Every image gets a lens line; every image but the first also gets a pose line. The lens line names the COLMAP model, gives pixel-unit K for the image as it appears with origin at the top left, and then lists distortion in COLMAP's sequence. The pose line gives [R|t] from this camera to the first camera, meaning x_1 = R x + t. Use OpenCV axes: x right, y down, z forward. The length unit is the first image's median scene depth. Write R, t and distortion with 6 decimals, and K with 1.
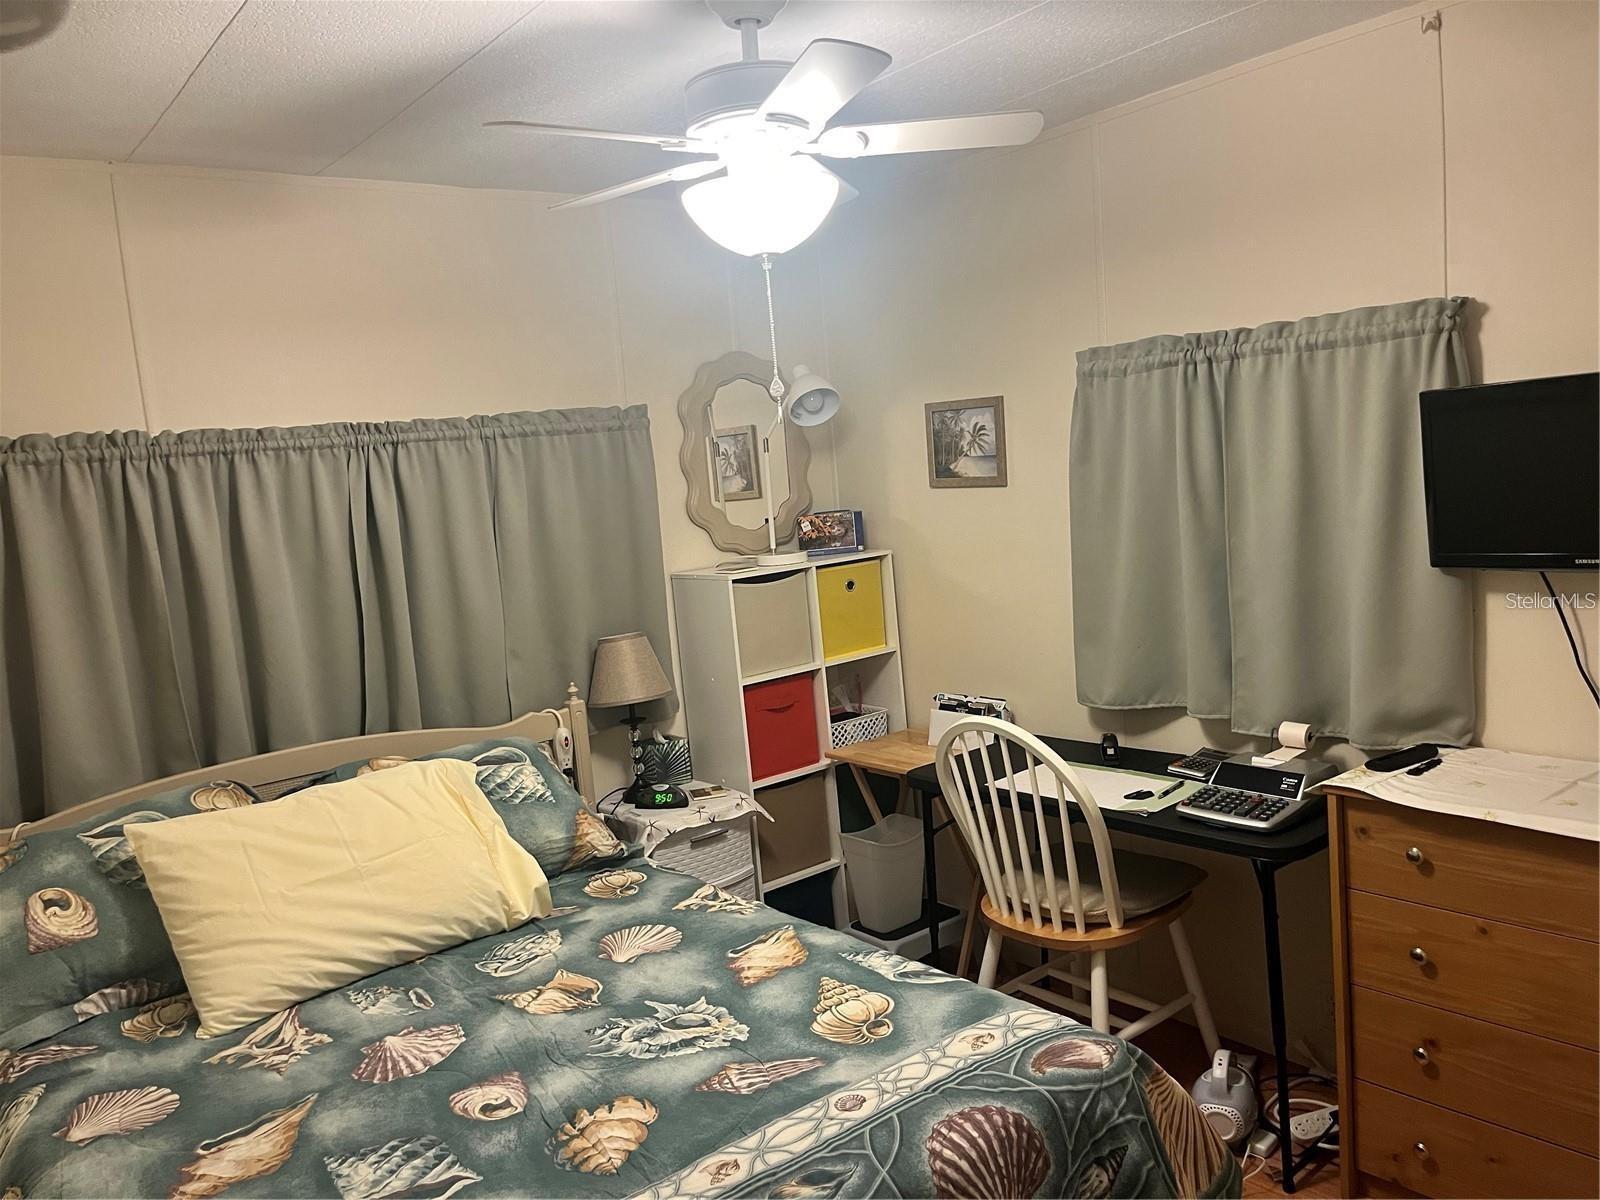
lens RADIAL K [[1233.1, 0, 793.7], [0, 1233.1, 600.9], [0, 0, 1]] dist [0.060830, -0.089167]
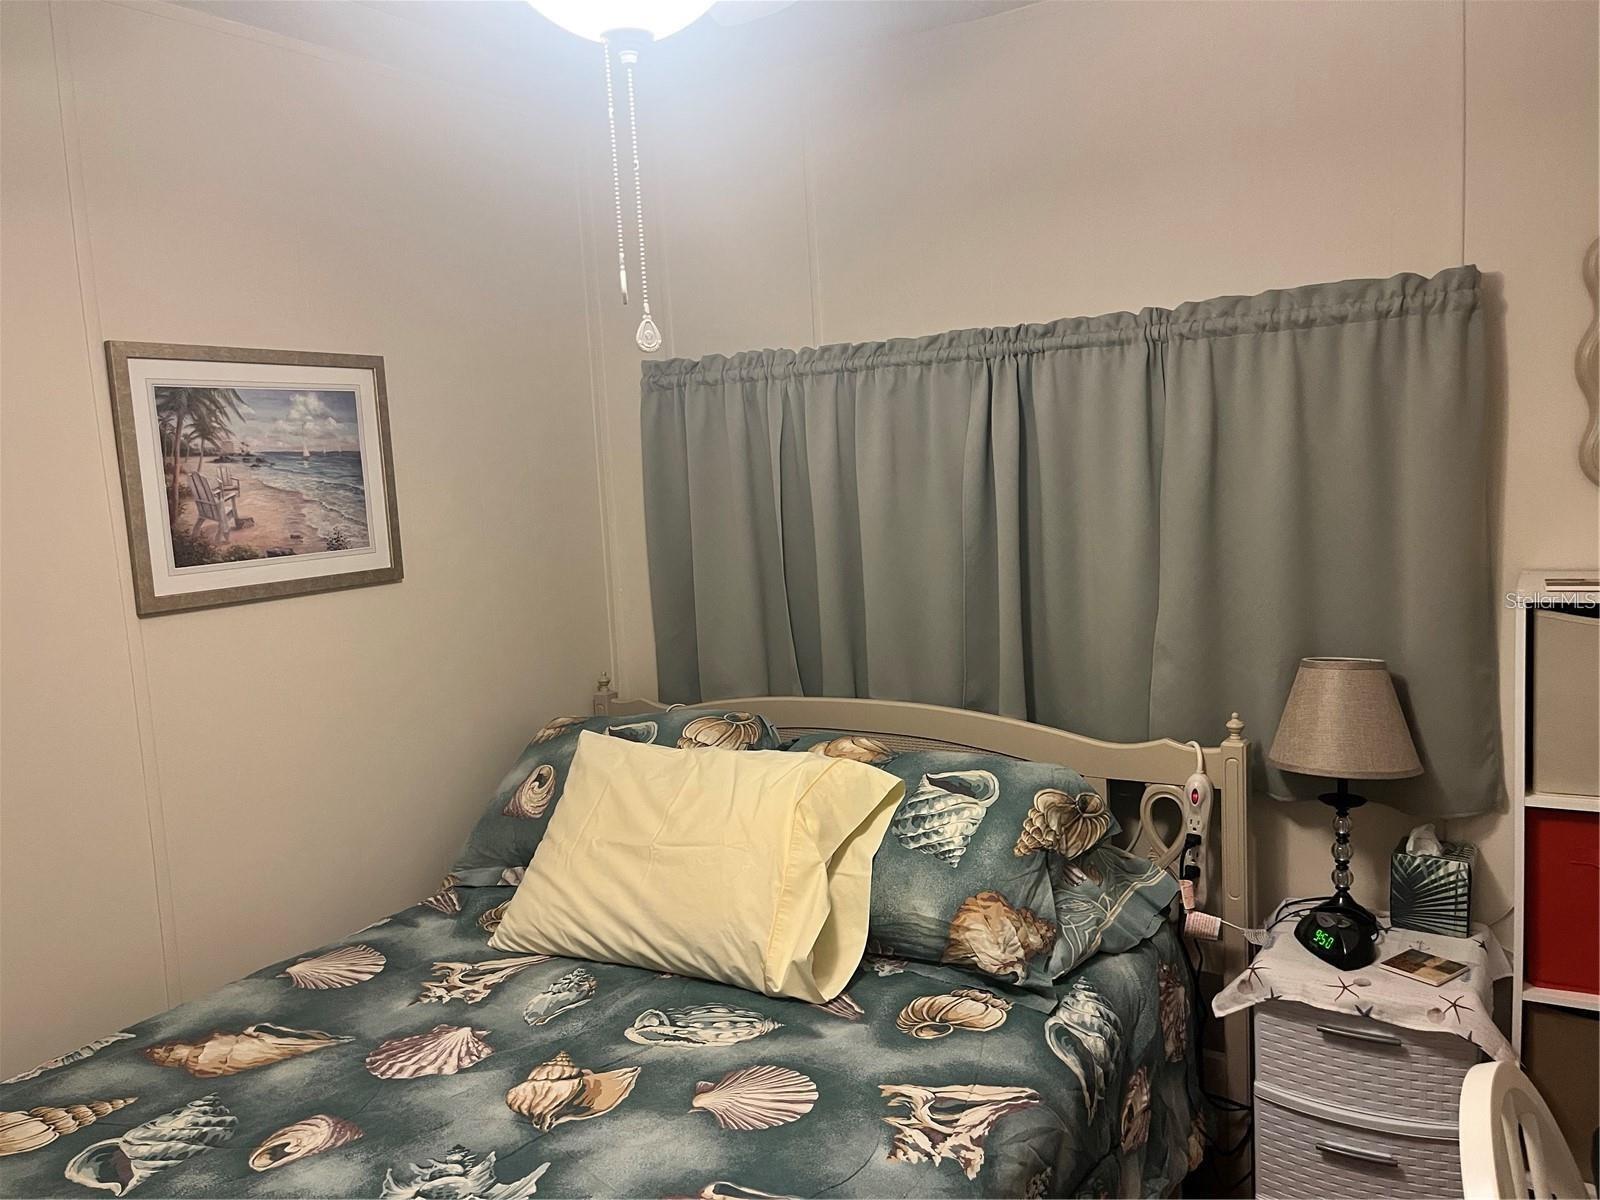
lens RADIAL K [[1233.1, 0, 795.0], [0, 1233.1, 601.3], [0, 0, 1]] dist [0.060830, -0.089167]
pose [[0.344524, 0.179738, -0.921411, 0.463013], [-0.081186, 0.983528, 0.161498, -0.110234], [0.935260, 0.019166, 0.353442, 0.747163]]
